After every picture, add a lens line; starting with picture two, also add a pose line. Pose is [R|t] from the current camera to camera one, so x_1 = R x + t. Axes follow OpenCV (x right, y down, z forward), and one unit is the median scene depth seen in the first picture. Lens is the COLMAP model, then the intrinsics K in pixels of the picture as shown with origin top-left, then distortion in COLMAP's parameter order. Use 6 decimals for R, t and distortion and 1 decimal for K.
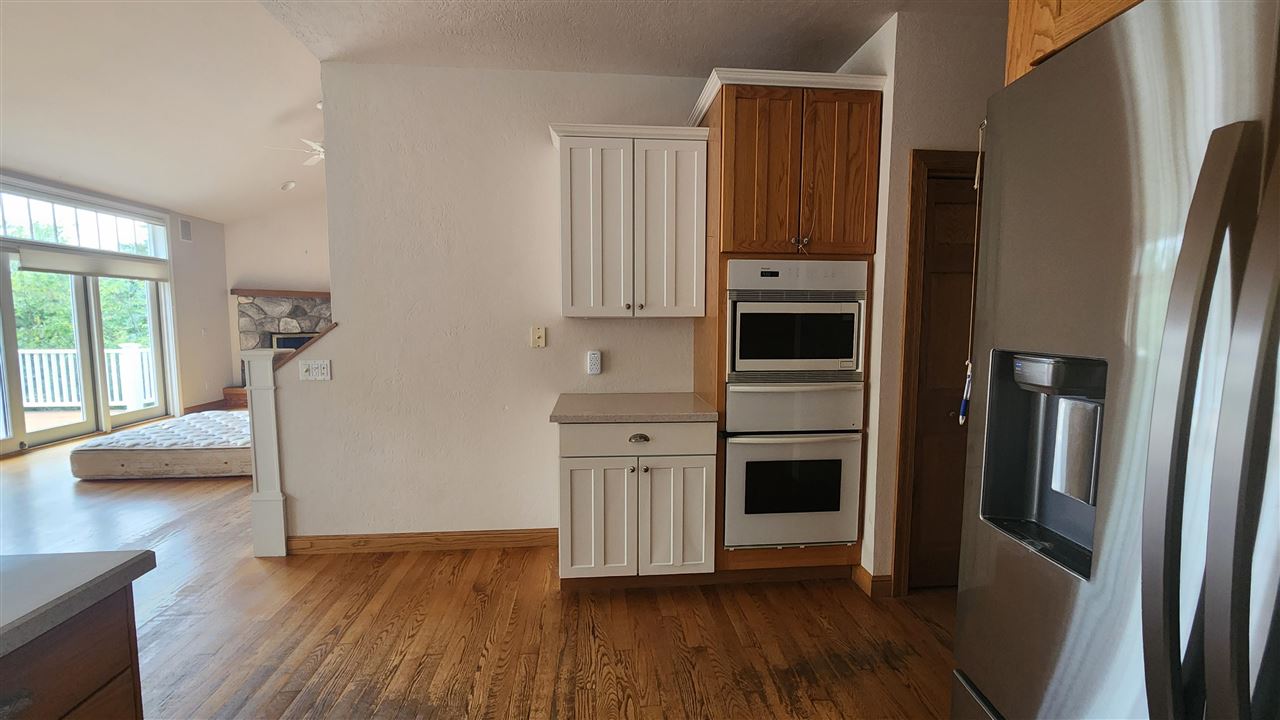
lens RADIAL K [[520.9, 0, 644.6], [0, 520.9, 355.8], [0, 0, 1]] dist [-0.001807, 0.000228]
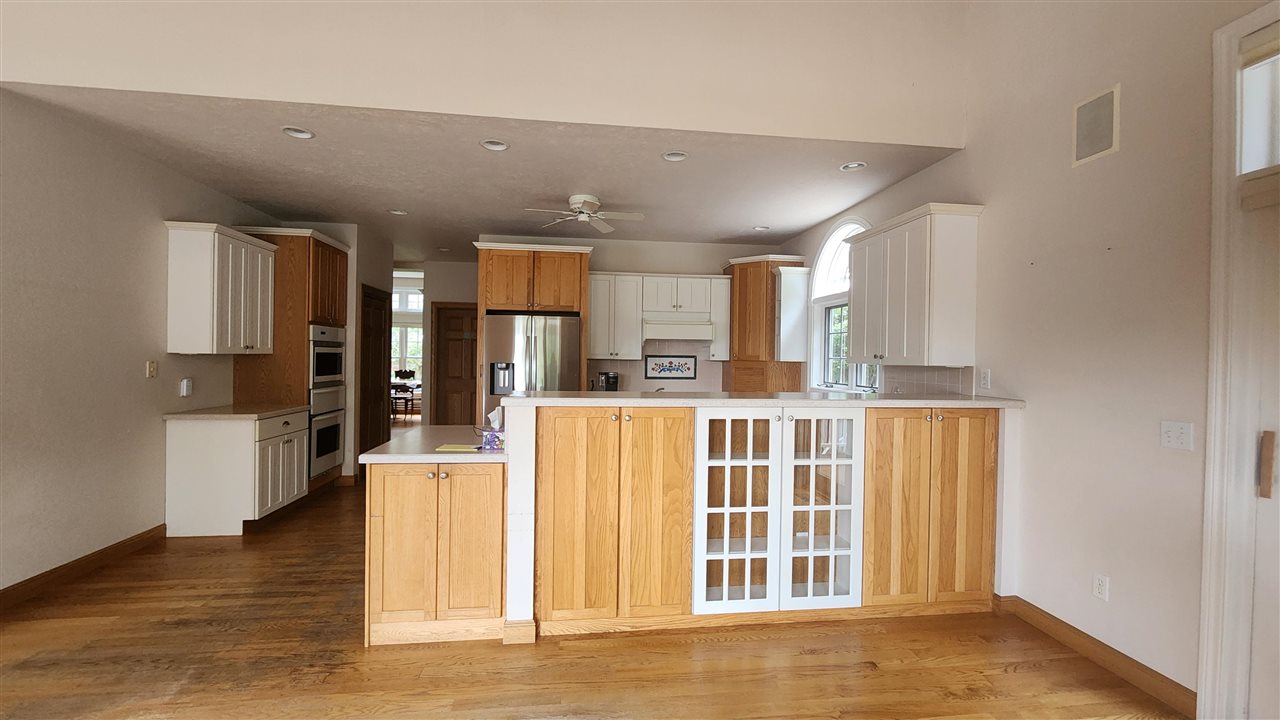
lens RADIAL K [[520.9, 0, 637.0], [0, 520.9, 364.9], [0, 0, 1]] dist [-0.001807, 0.000228]
pose [[-0.040876, -0.015745, 0.999040, -1.793164], [0.062075, 0.997904, 0.018267, 0.003270], [-0.997234, 0.062762, -0.039813, -0.115724]]
